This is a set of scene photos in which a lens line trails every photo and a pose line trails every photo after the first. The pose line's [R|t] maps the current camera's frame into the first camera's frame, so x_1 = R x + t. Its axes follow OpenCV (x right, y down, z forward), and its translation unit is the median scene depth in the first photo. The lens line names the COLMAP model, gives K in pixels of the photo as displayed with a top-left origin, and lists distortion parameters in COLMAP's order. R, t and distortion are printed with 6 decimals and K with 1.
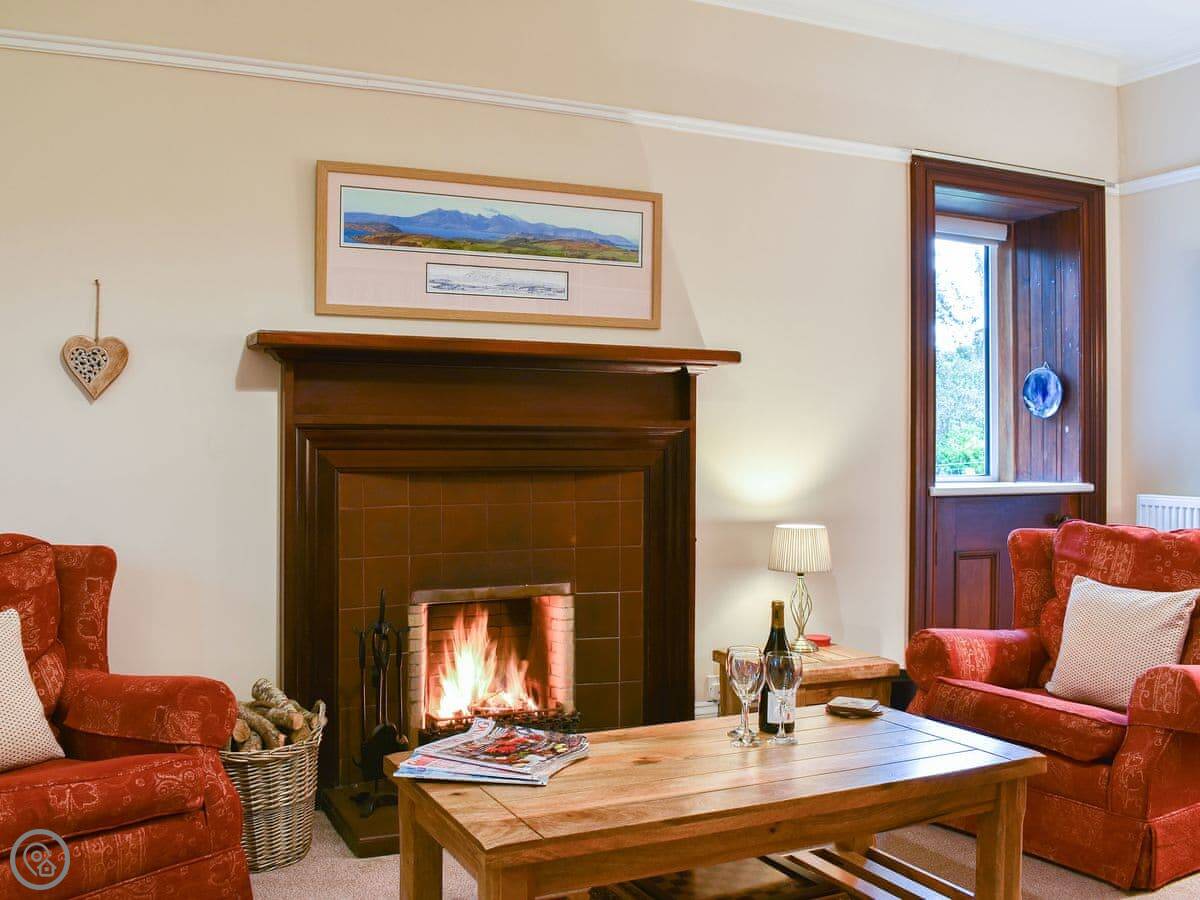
lens RADIAL K [[1116.5, 0, 595.5], [0, 1116.5, 452.9], [0, 0, 1]] dist [-0.108466, 0.000000]
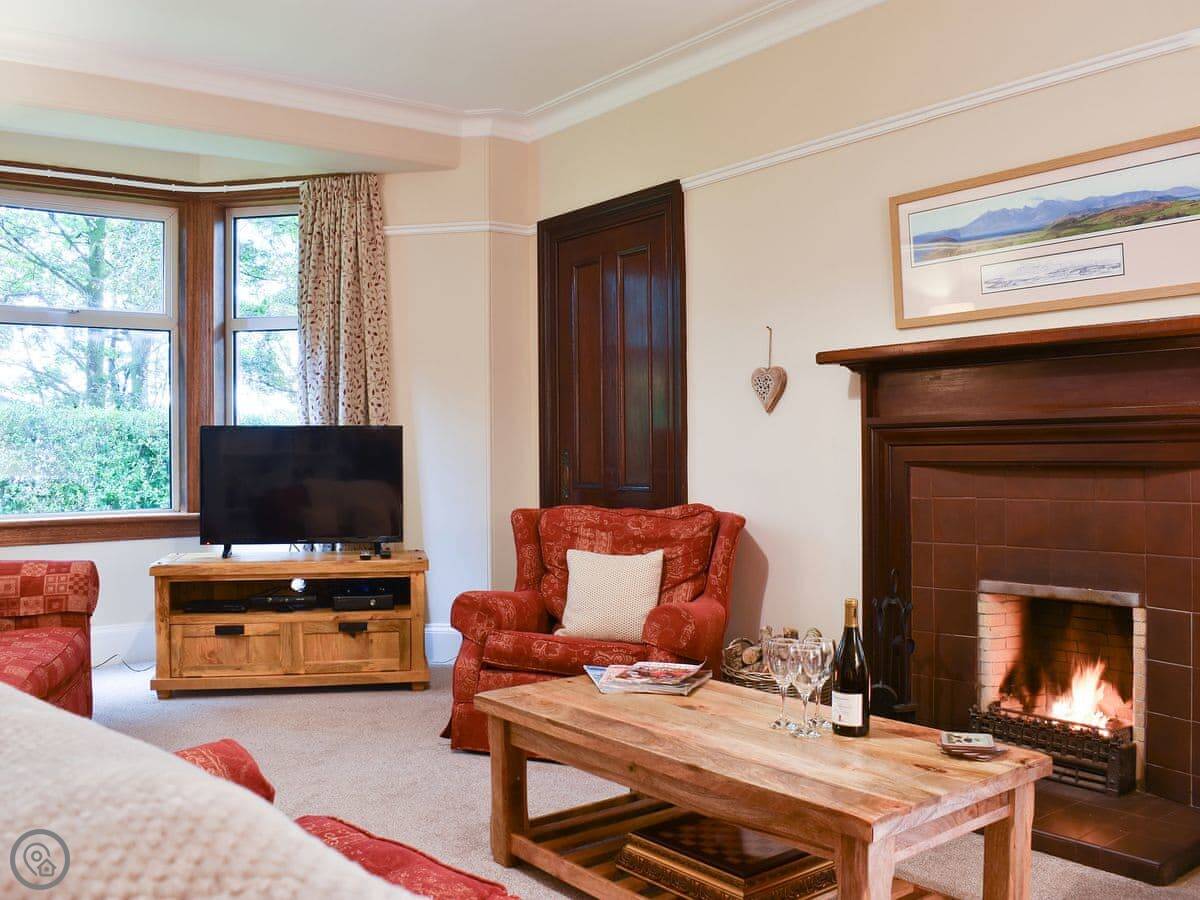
lens RADIAL K [[1116.5, 0, 596.3], [0, 1116.5, 448.6], [0, 0, 1]] dist [-0.108466, 0.000000]
pose [[0.202681, -0.010110, -0.979193, 0.816031], [0.003983, 0.999947, -0.009500, 0.009655], [0.979237, -0.001975, 0.202711, 0.454033]]
